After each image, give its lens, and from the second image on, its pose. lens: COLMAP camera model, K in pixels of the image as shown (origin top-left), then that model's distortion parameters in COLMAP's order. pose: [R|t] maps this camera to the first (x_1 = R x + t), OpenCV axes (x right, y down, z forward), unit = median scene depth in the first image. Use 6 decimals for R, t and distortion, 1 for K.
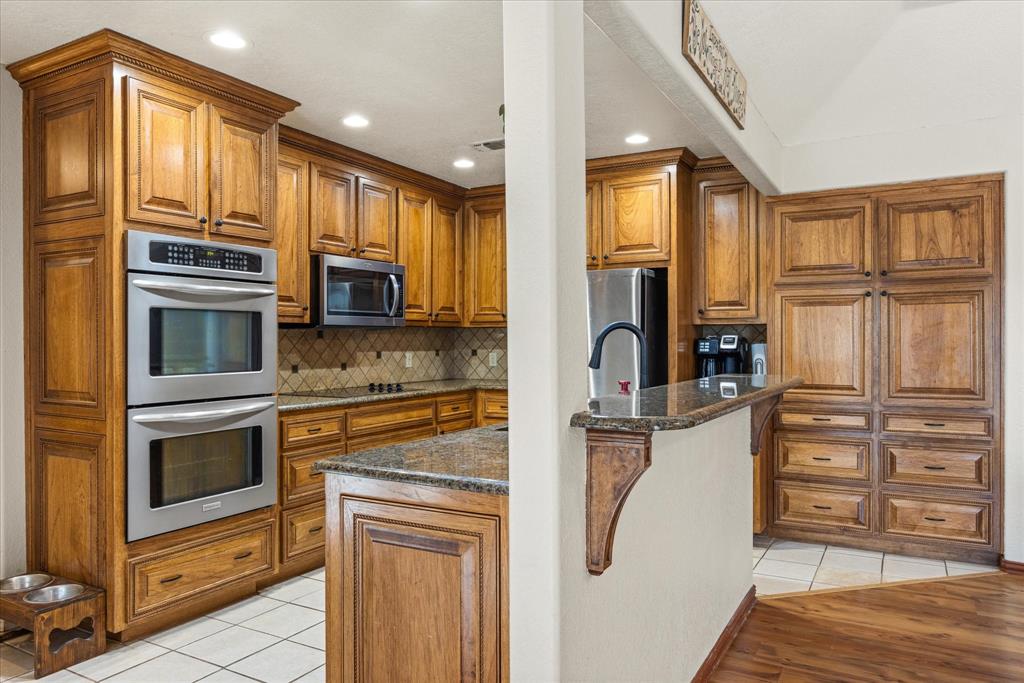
lens RADIAL K [[701.6, 0, 512.0], [0, 701.6, 341.5], [0, 0, 1]] dist [-0.000069, -0.000230]
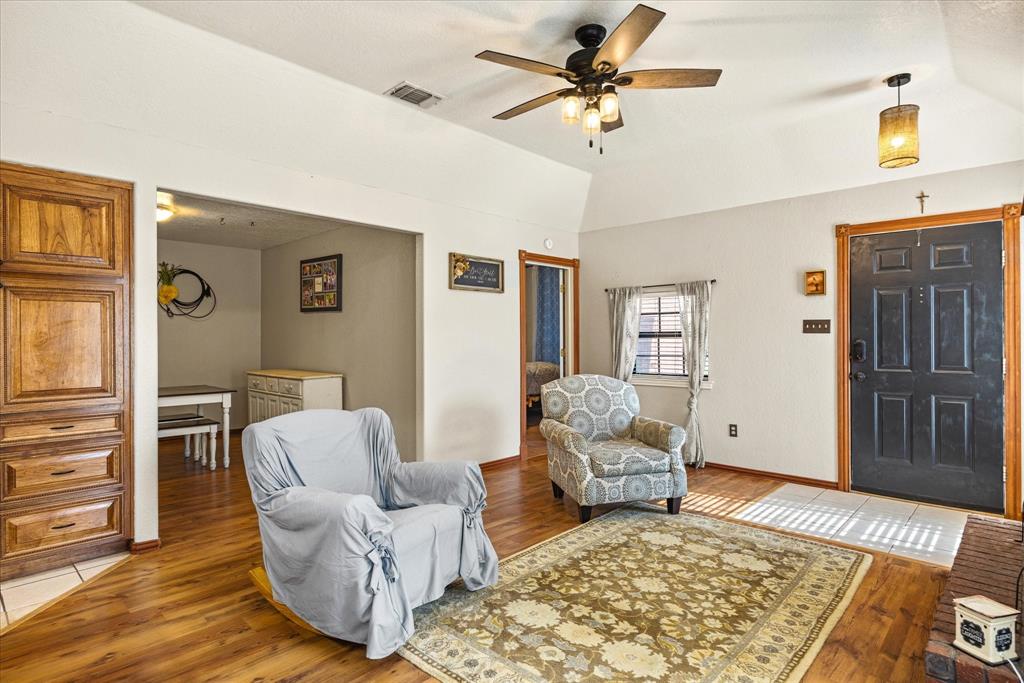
lens RADIAL K [[539.8, 0, 510.5], [0, 539.8, 339.1], [0, 0, 1]] dist [-0.003437, -0.001382]
pose [[0.247552, -0.001203, 0.968874, 0.041941], [0.003264, 0.999995, 0.000407, -0.000425], [-0.968869, 0.003061, 0.247554, 0.221482]]
